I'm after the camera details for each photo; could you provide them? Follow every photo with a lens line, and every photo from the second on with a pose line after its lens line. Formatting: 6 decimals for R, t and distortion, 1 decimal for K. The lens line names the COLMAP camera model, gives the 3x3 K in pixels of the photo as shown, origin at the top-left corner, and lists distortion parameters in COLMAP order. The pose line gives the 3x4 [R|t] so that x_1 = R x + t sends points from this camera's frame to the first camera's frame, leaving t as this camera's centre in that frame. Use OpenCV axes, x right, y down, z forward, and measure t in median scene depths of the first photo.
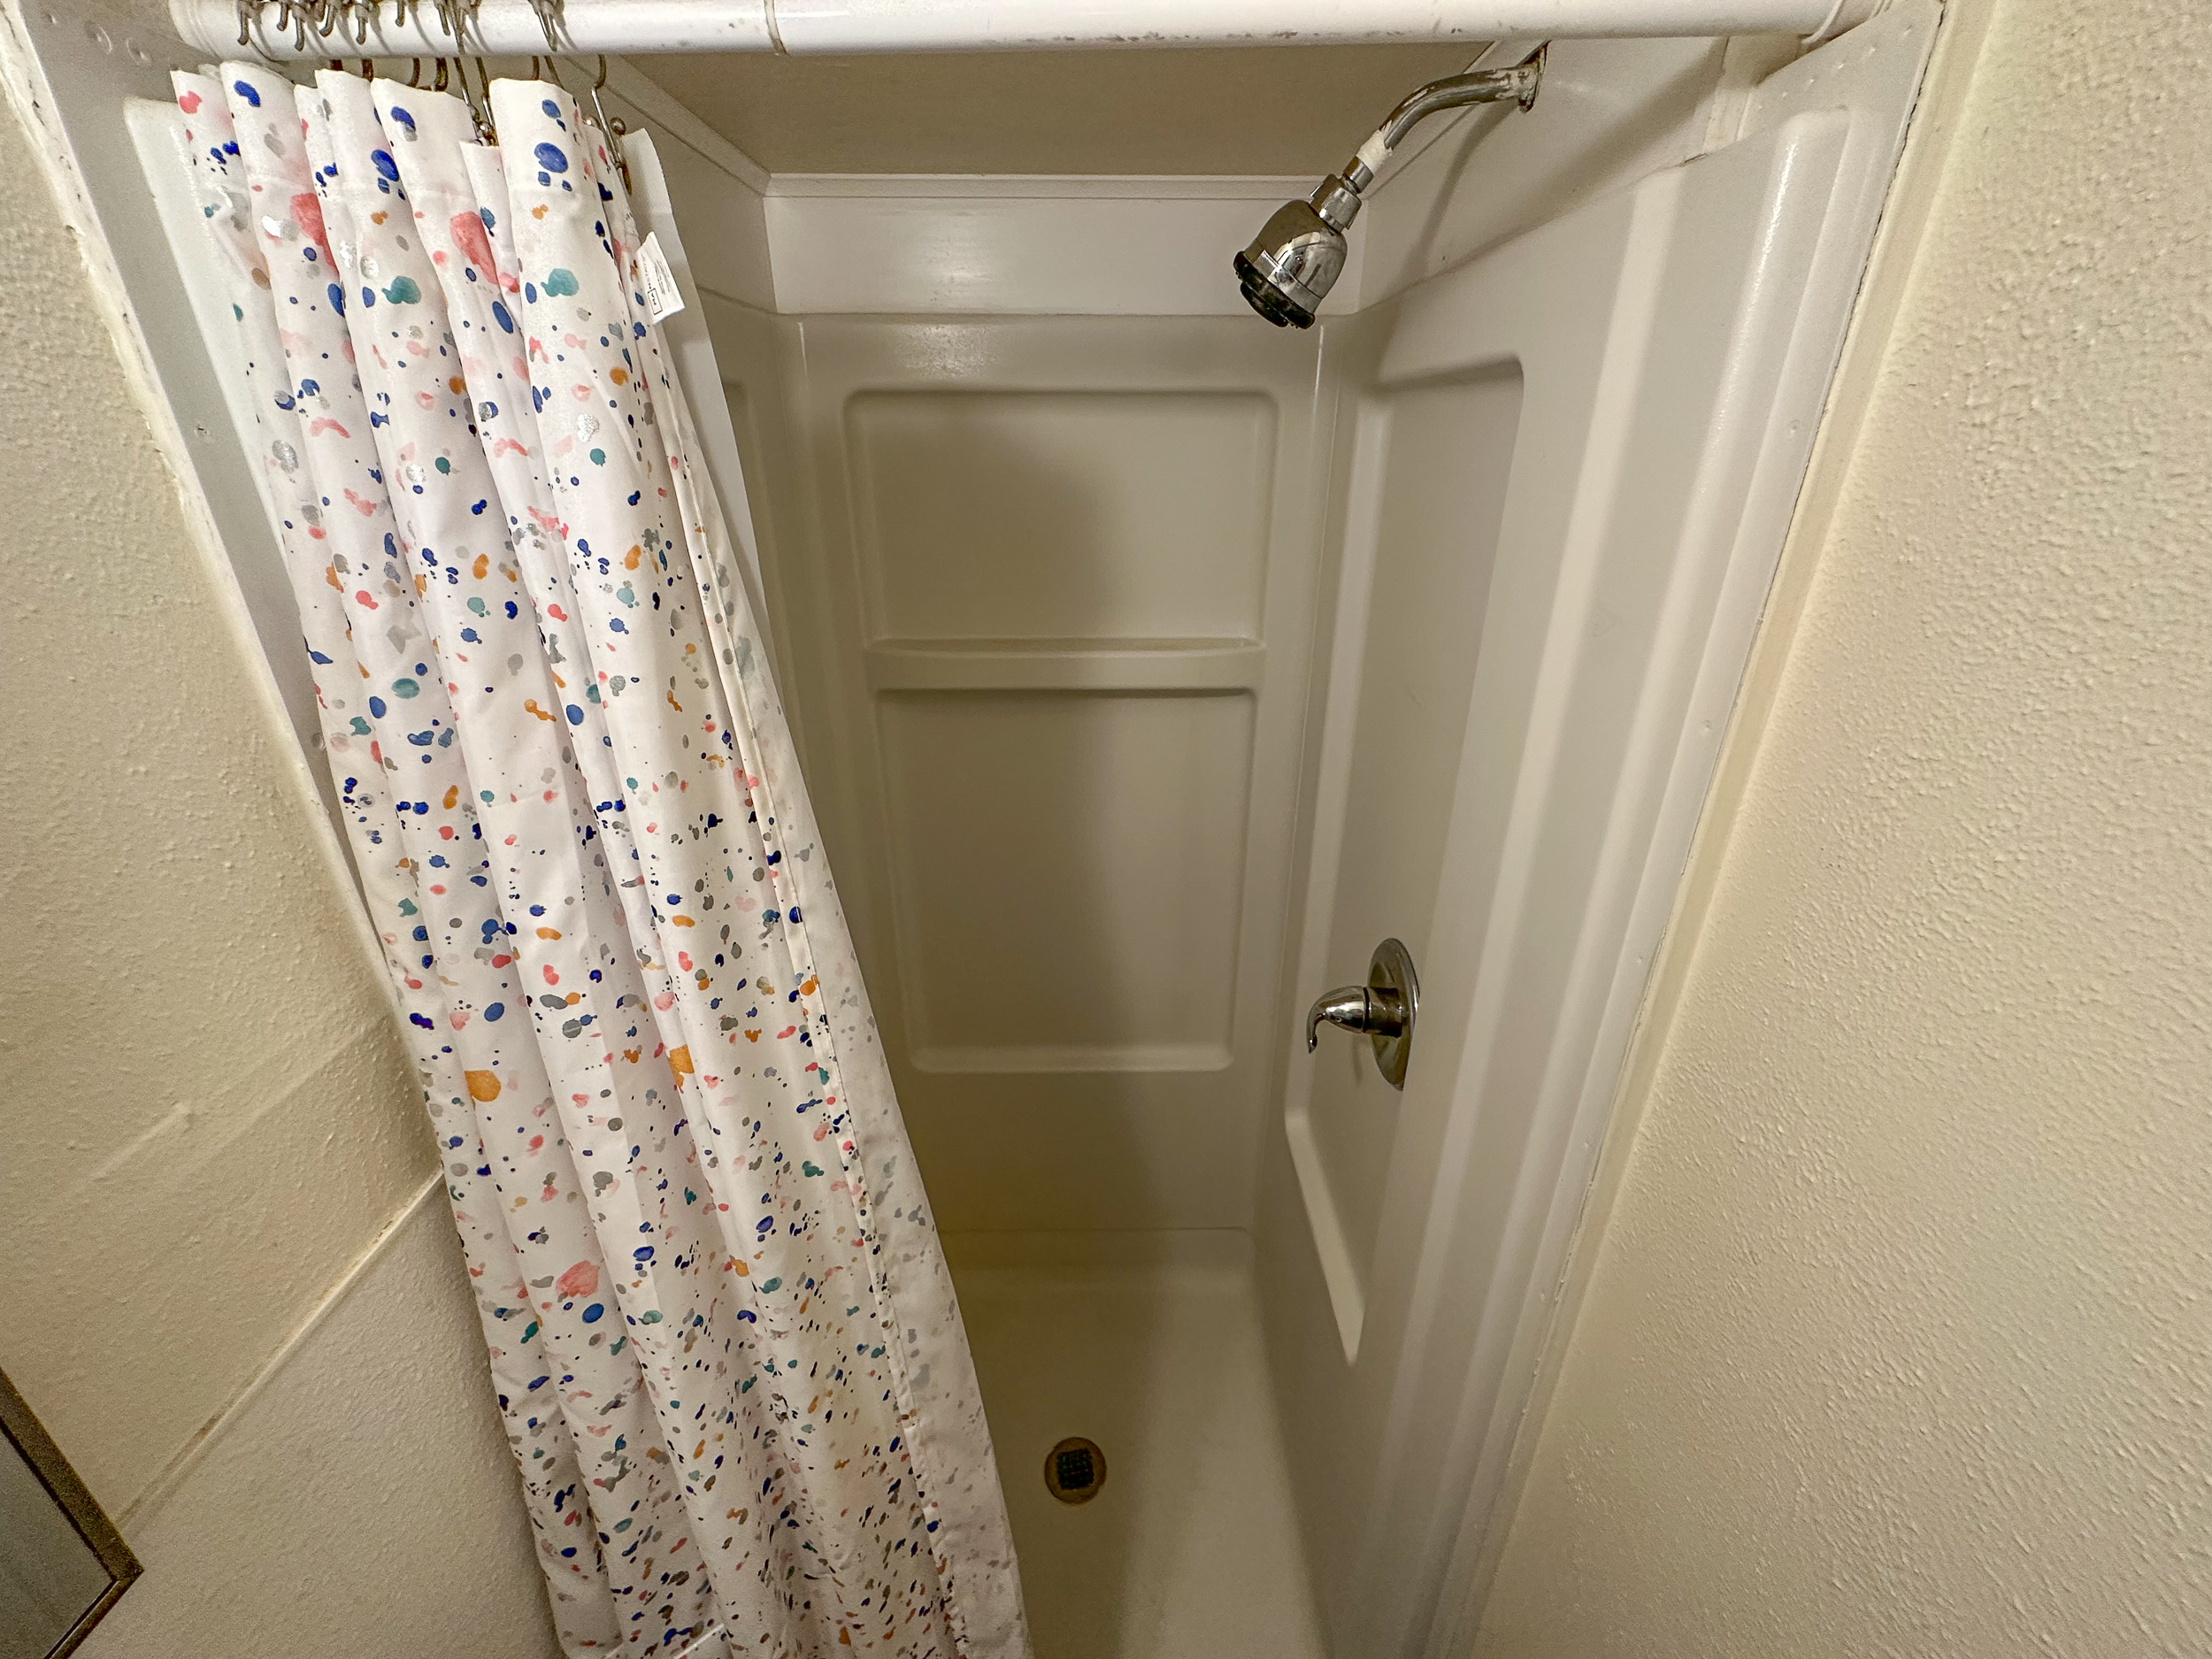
lens RADIAL K [[878.7, 0, 1106.0], [0, 878.7, 829.5], [0, 0, 1]] dist [-0.007962, 0.000065]
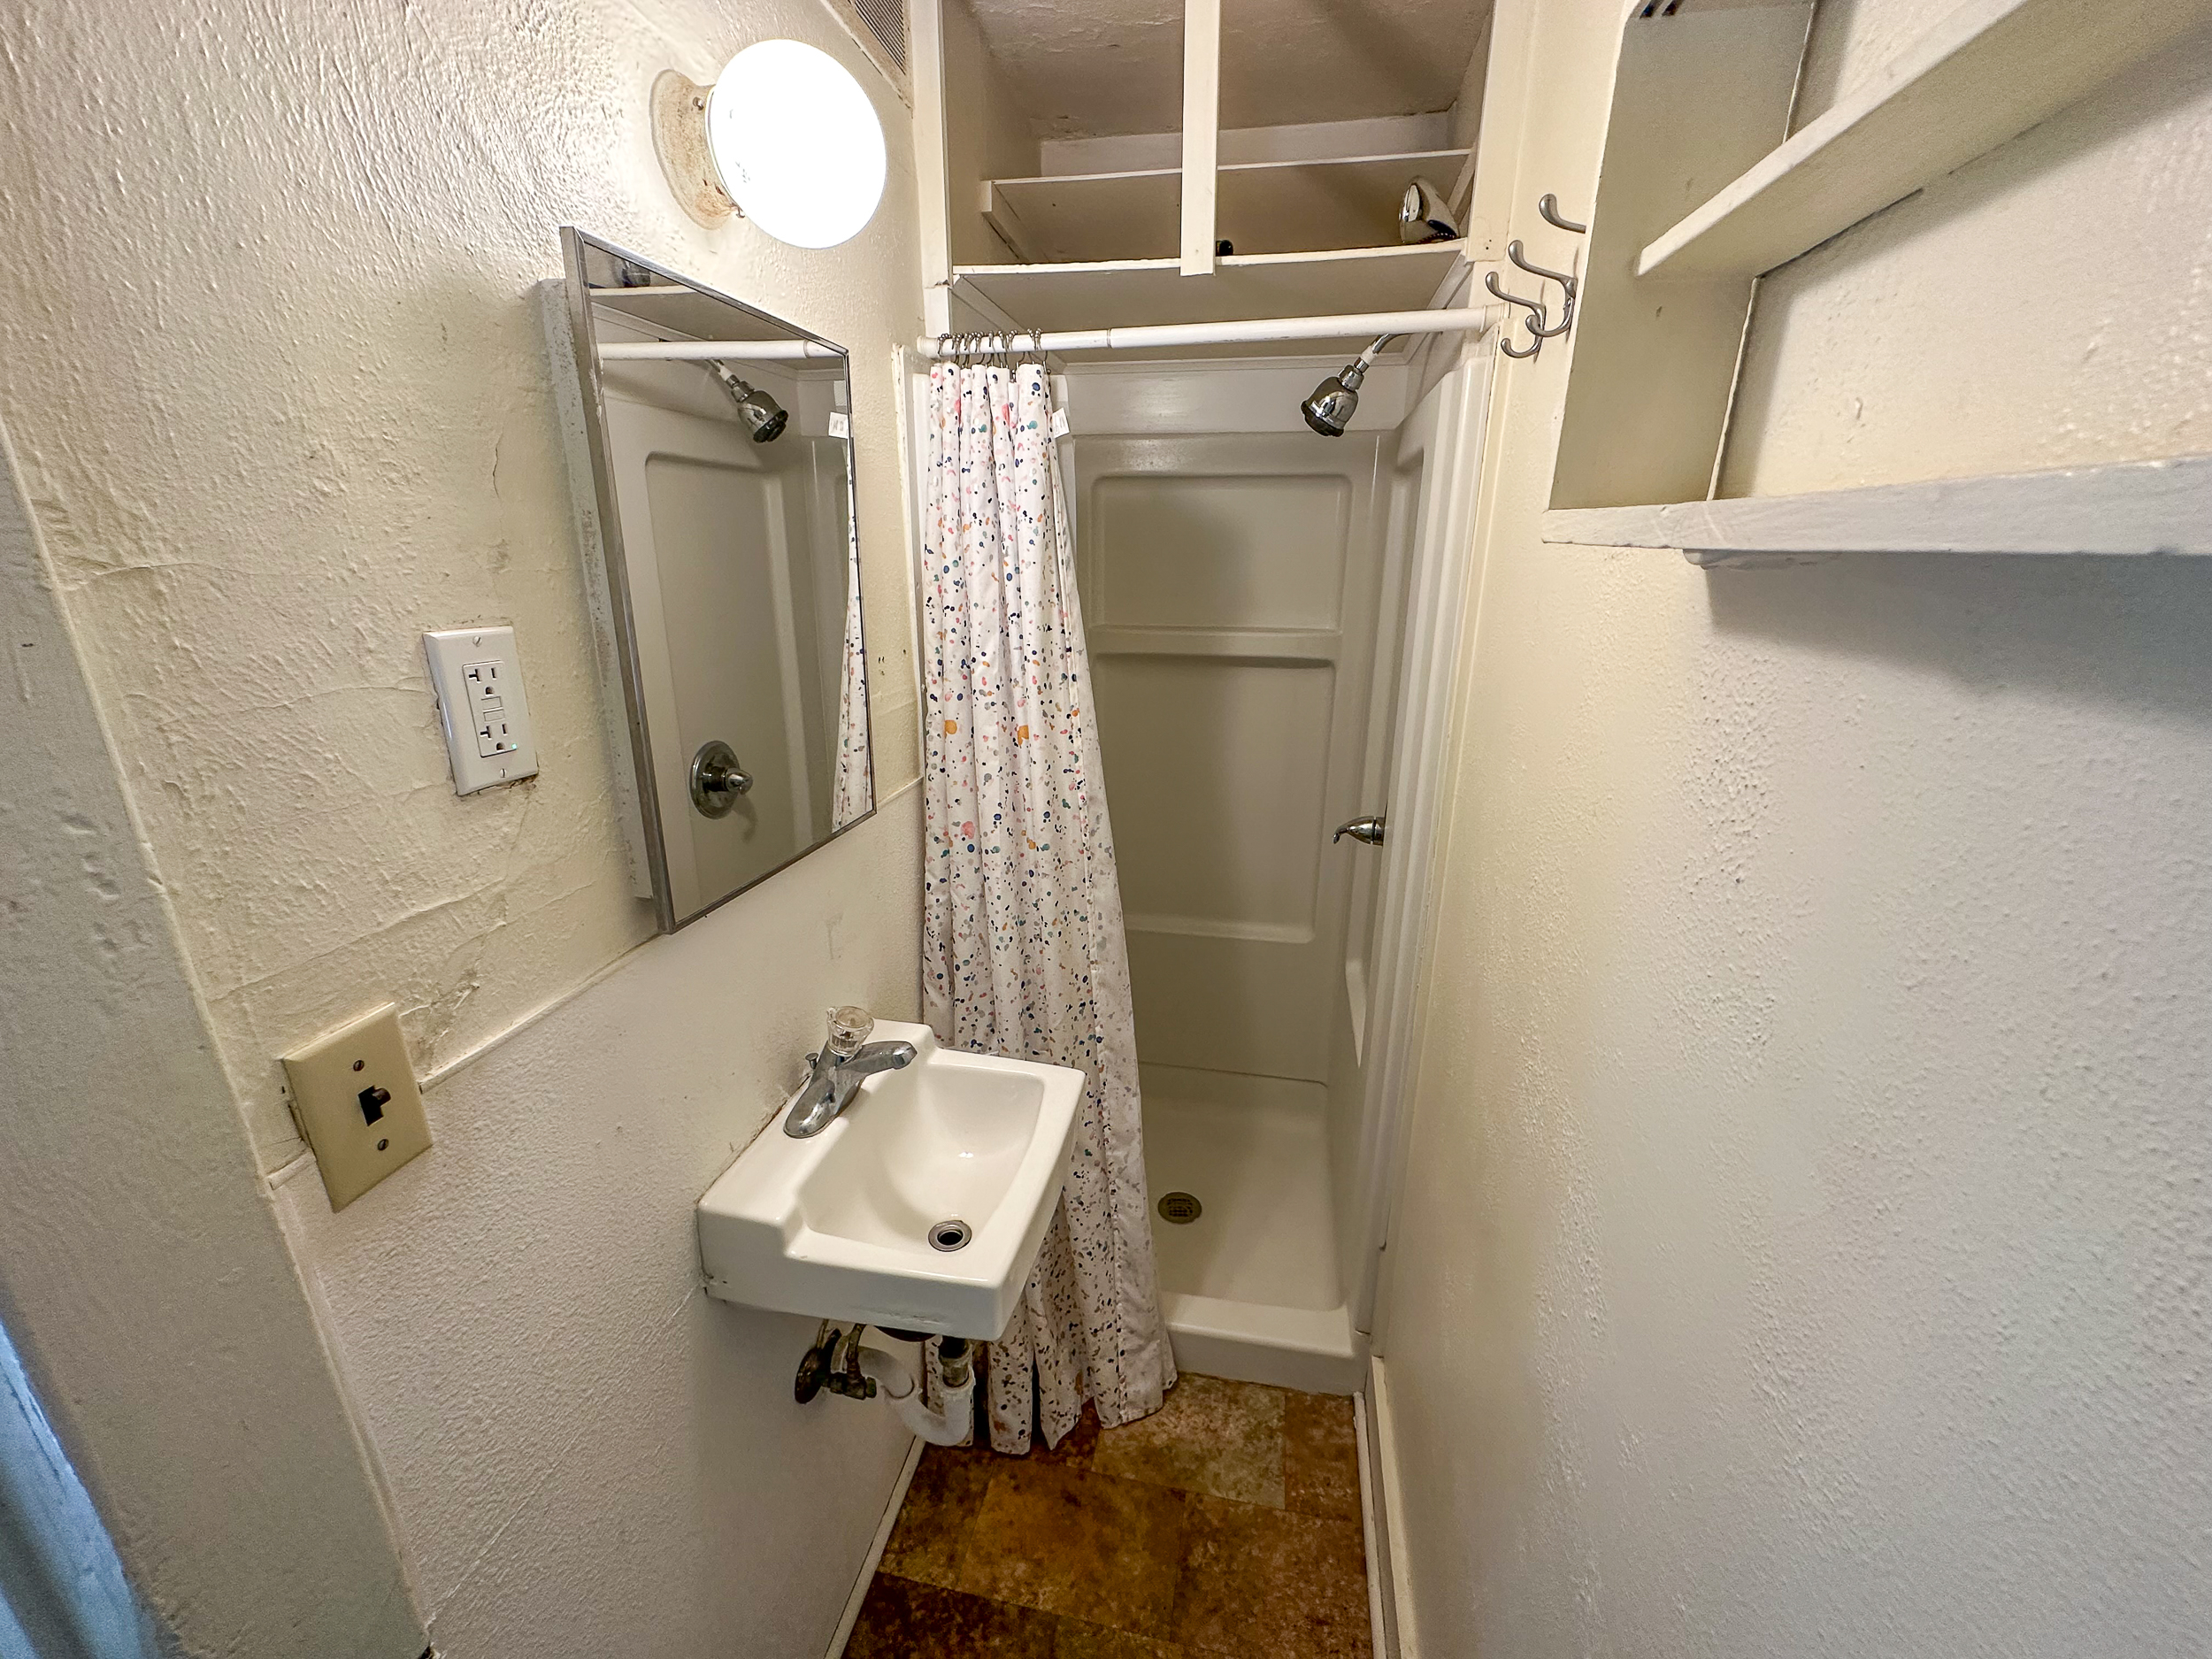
lens RADIAL K [[880.8, 0, 1106.0], [0, 880.8, 829.5], [0, 0, 1]] dist [-0.001434, 0.000574]
pose [[0.980417, 0.062753, -0.186666, 0.211930], [-0.083246, 0.991083, -0.104046, 0.806307], [0.178473, 0.117547, 0.976898, -1.348233]]
